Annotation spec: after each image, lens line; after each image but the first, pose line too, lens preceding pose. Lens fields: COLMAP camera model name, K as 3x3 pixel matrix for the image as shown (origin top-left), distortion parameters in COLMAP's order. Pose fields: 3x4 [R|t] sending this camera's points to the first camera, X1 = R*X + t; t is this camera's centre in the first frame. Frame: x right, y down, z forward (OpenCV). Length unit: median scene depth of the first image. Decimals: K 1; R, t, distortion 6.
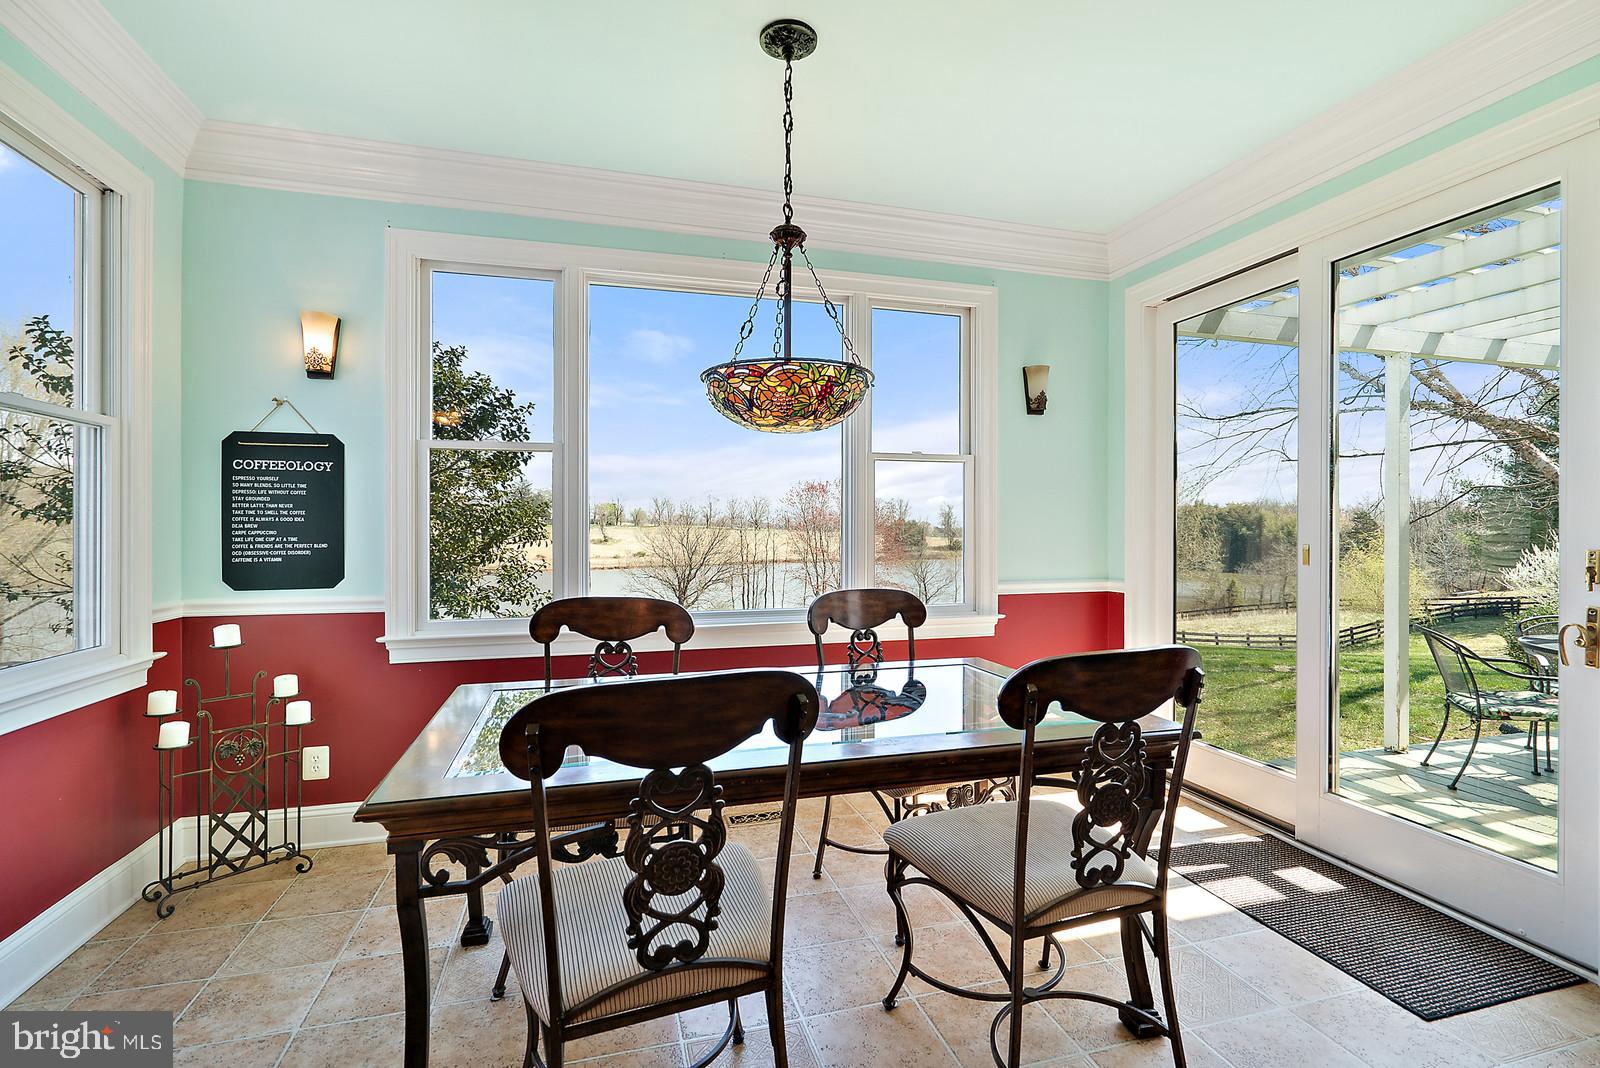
lens RADIAL K [[734.7, 0, 800.0], [0, 734.7, 534.0], [0, 0, 1]] dist [0.001007, 0.000106]
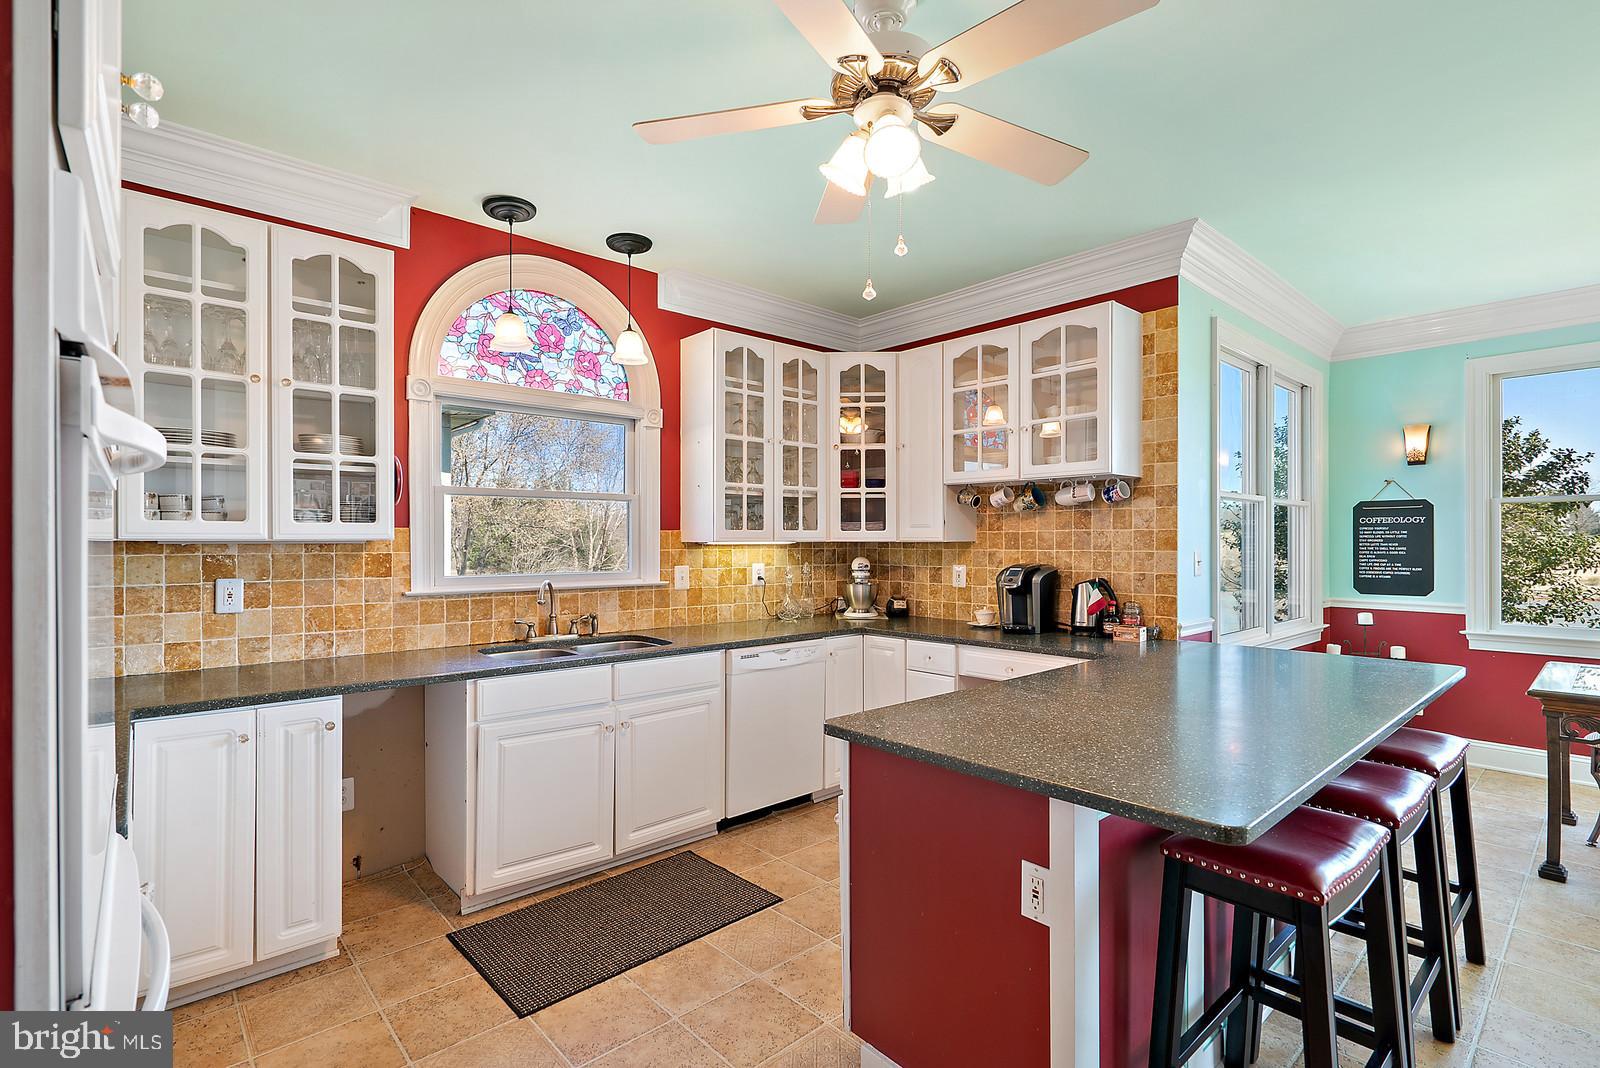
lens RADIAL K [[740.7, 0, 797.0], [0, 740.7, 542.1], [0, 0, 1]] dist [0.001031, 0.000400]
pose [[0.431289, -0.001321, -0.902213, 0.224950], [-0.005133, 0.999979, -0.003918, -0.030162], [0.902199, 0.006321, 0.431273, -0.922051]]
